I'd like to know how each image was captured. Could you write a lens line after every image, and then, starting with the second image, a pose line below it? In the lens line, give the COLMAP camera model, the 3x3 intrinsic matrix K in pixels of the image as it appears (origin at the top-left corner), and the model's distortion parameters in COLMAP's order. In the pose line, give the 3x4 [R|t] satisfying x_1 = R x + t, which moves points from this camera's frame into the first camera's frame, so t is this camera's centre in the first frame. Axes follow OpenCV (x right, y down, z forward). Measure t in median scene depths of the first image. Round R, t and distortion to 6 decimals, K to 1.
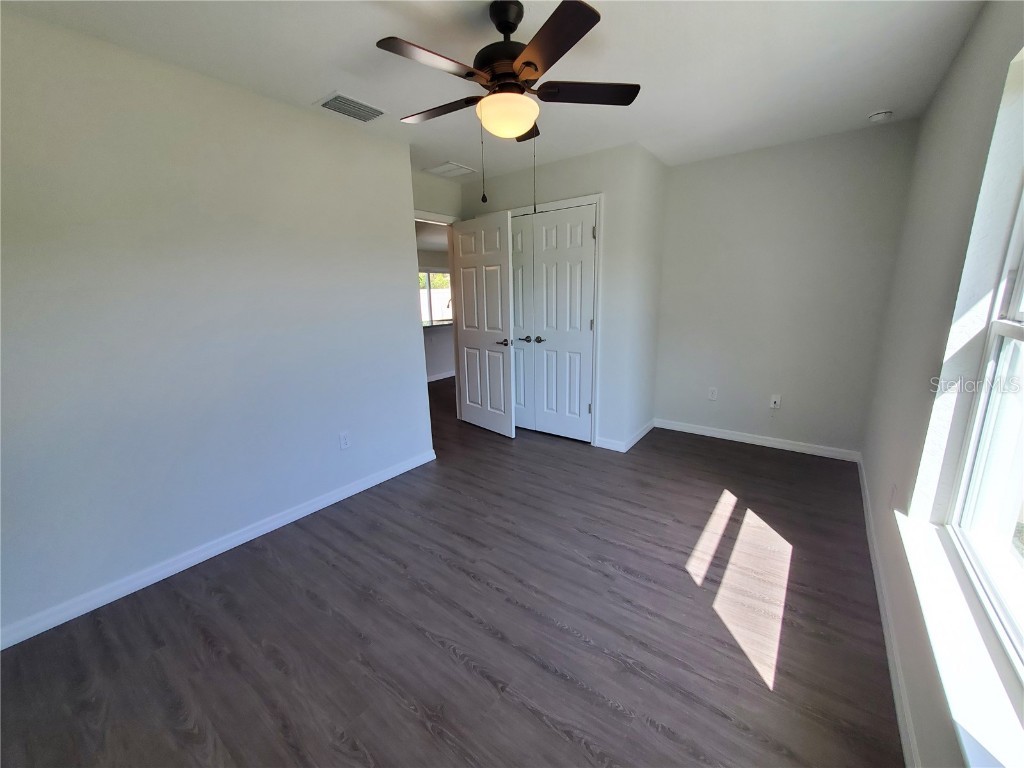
lens RADIAL K [[404.3, 0, 512.0], [0, 404.3, 384.0], [0, 0, 1]] dist [0.000194, 0.000056]
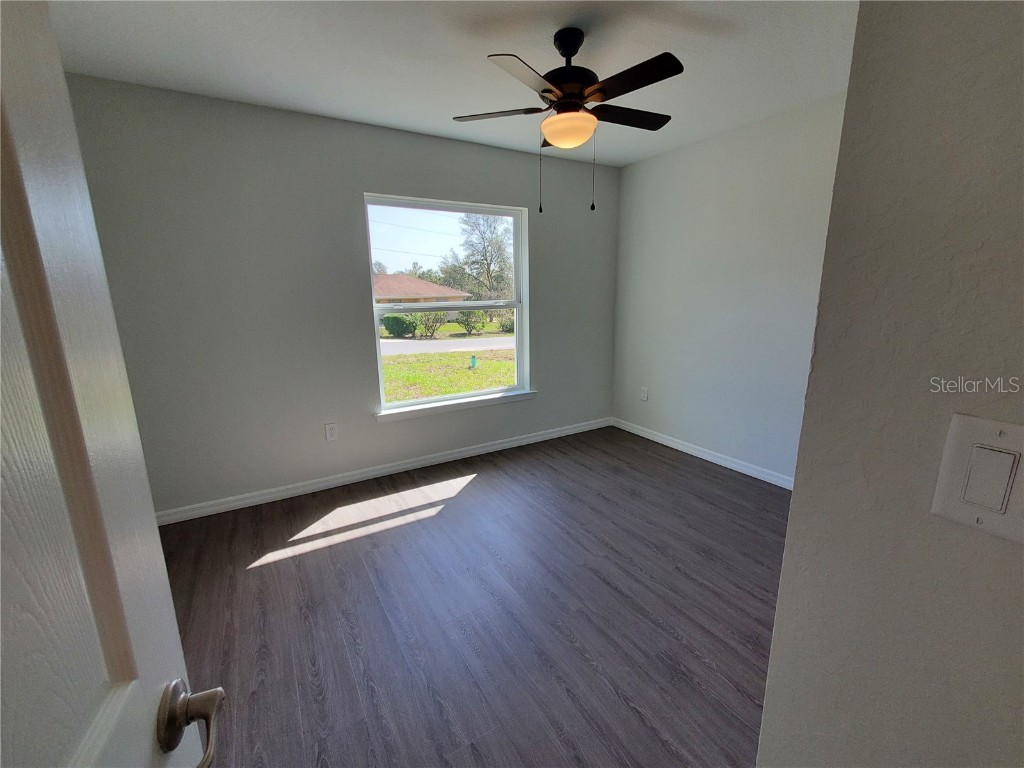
lens RADIAL K [[438.8, 0, 512.0], [0, 438.8, 384.0], [0, 0, 1]] dist [0.001874, 0.000521]
pose [[-0.927791, -0.041498, 0.370785, -0.264868], [0.117988, 0.910161, 0.397096, -0.406646], [-0.353953, 0.412171, -0.839543, 1.823994]]
